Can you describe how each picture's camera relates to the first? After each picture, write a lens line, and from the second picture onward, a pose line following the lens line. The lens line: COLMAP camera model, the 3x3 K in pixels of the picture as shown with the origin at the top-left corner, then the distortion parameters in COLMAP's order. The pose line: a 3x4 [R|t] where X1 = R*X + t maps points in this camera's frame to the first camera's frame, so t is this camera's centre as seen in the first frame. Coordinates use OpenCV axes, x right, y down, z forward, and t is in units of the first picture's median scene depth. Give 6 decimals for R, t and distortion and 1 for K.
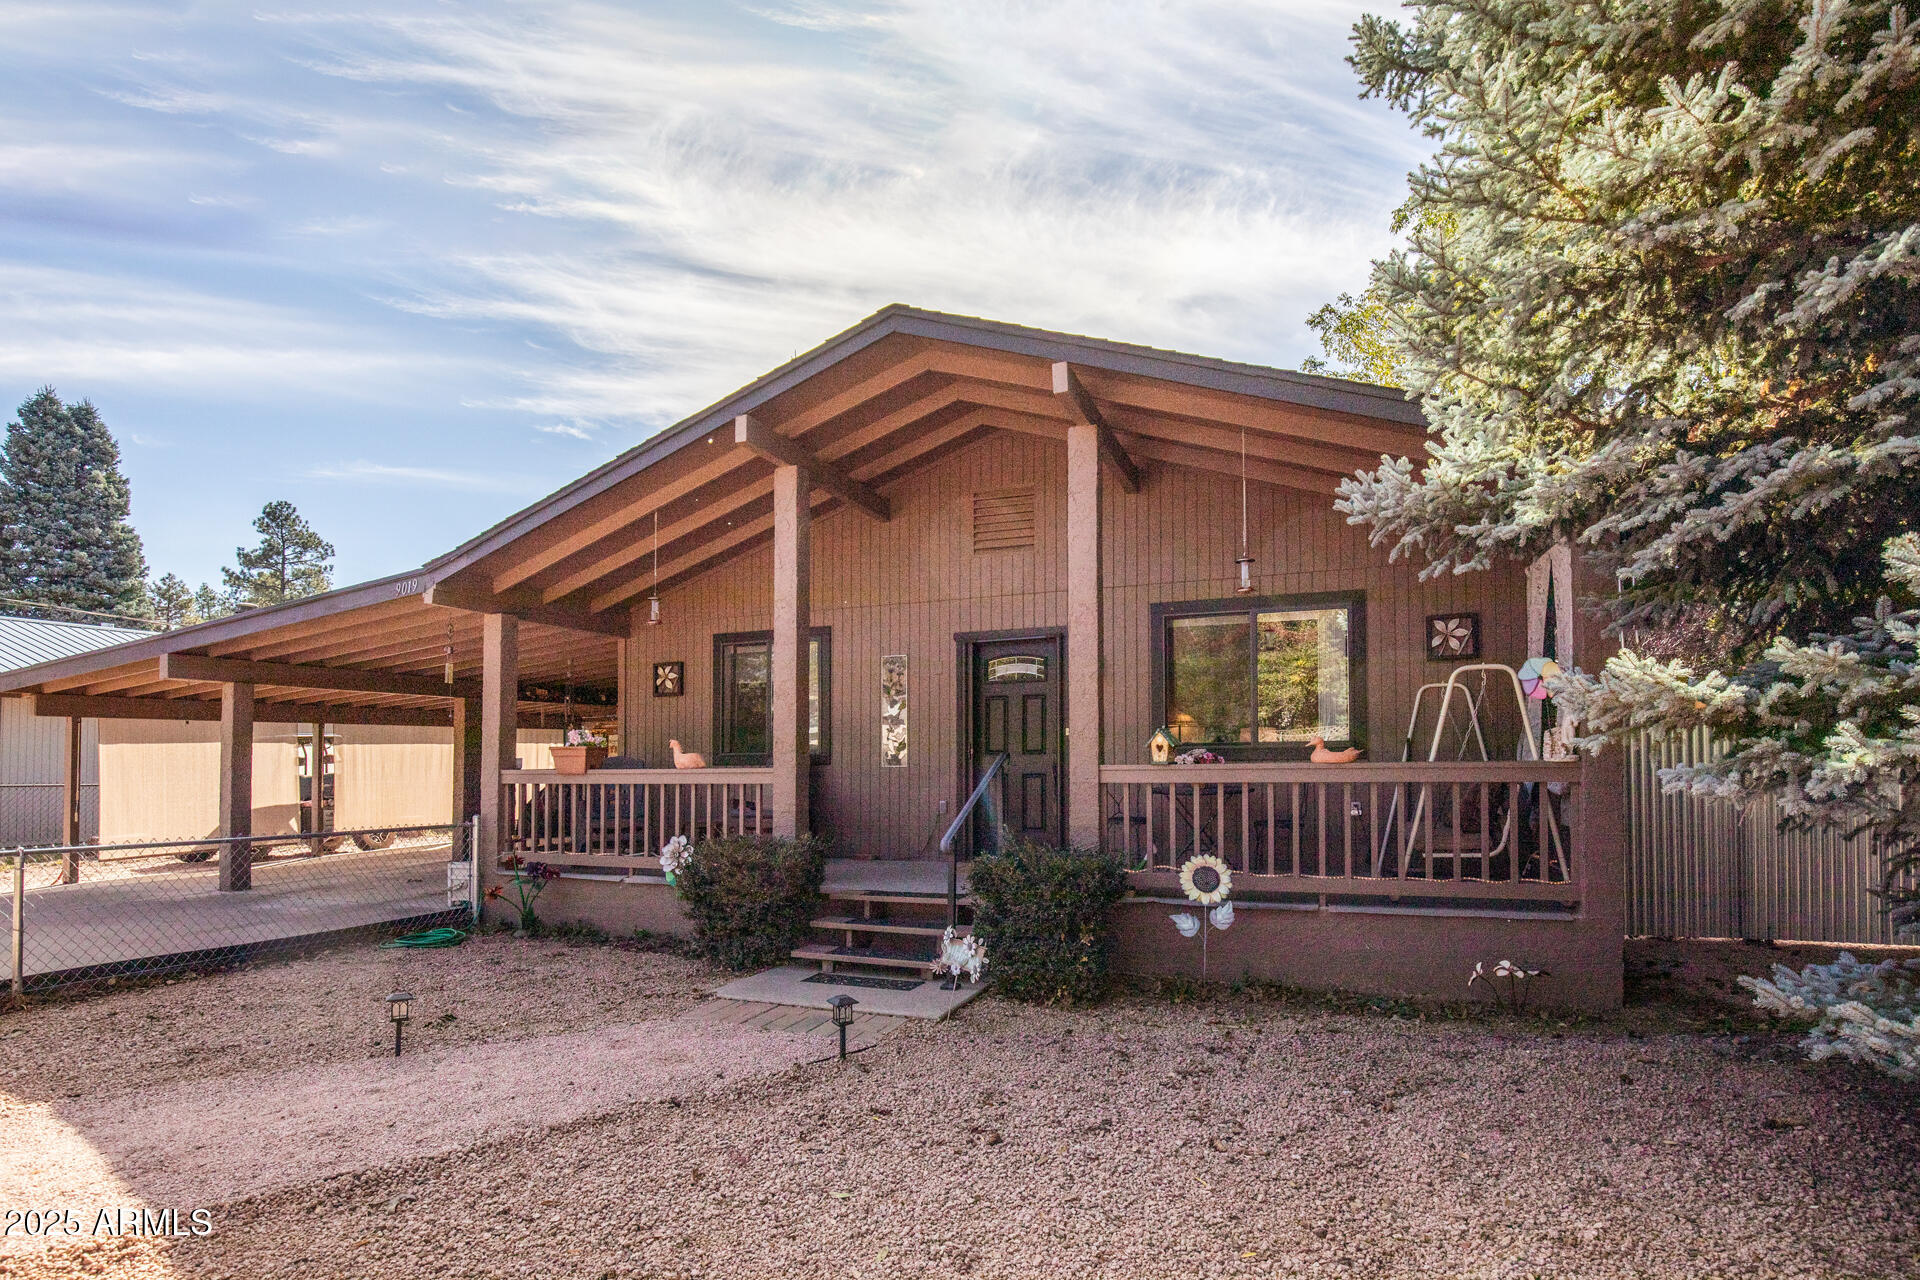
lens RADIAL K [[895.7, 0, 961.1], [0, 895.7, 756.6], [0, 0, 1]] dist [-0.015740, 0.000056]
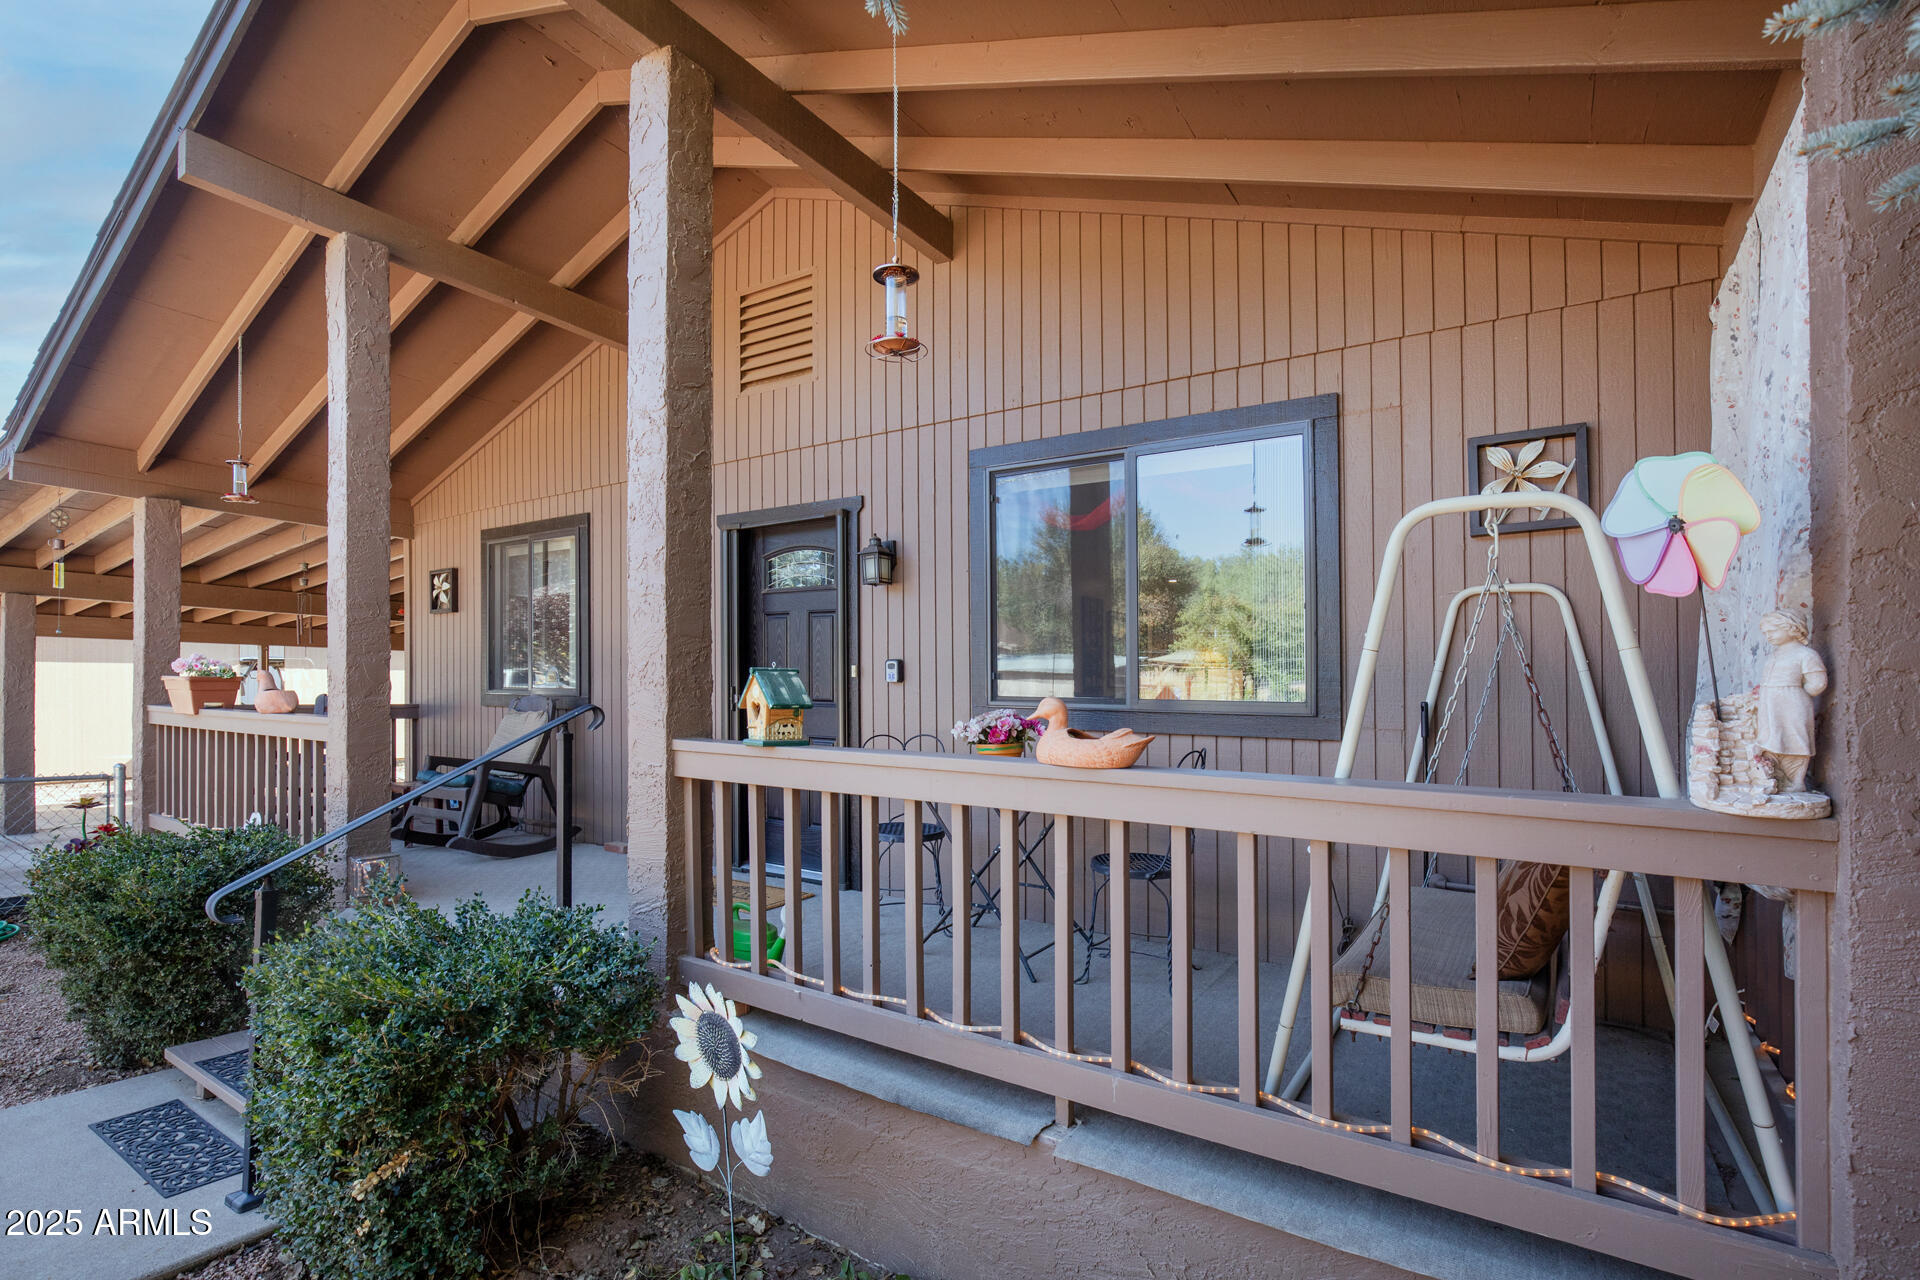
lens RADIAL K [[867.6, 0, 956.6], [0, 867.6, 678.9], [0, 0, 1]] dist [-0.002663, -0.000370]
pose [[0.976446, 0.023477, -0.214479, 0.412803], [-0.026303, 0.999601, -0.010331, -0.023836], [0.214151, 0.015729, 0.976674, 0.574597]]
